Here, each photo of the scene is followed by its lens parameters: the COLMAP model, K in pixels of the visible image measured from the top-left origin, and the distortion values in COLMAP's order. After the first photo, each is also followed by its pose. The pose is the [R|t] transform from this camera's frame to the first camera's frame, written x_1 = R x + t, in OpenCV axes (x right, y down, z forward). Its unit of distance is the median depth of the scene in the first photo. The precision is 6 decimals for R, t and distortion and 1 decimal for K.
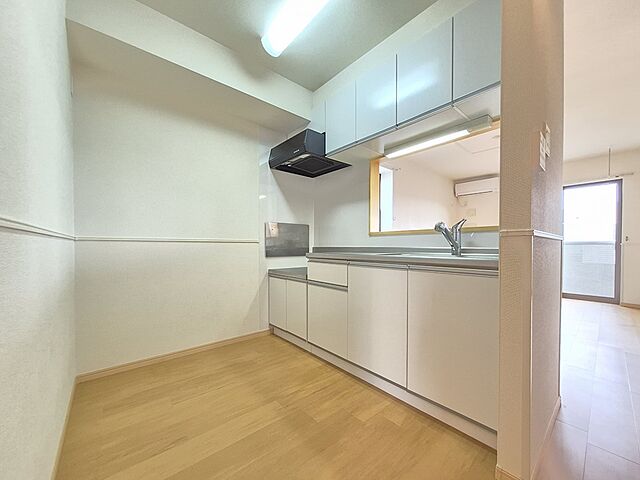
lens RADIAL K [[251.1, 0, 318.8], [0, 251.1, 242.9], [0, 0, 1]] dist [-0.003242, -0.000375]
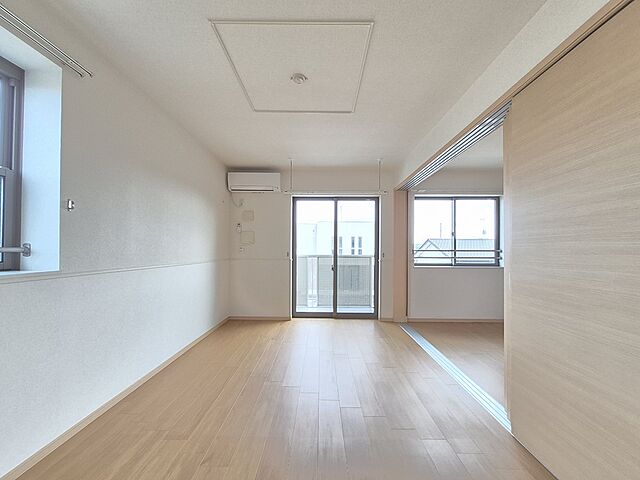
lens RADIAL K [[251.1, 0, 316.7], [0, 251.1, 238.2], [0, 0, 1]] dist [-0.003242, -0.000375]
pose [[0.637272, 0.013022, 0.770529, 0.177702], [-0.015651, 0.999870, -0.003954, -0.056904], [-0.770480, -0.009539, 0.637393, 0.389924]]
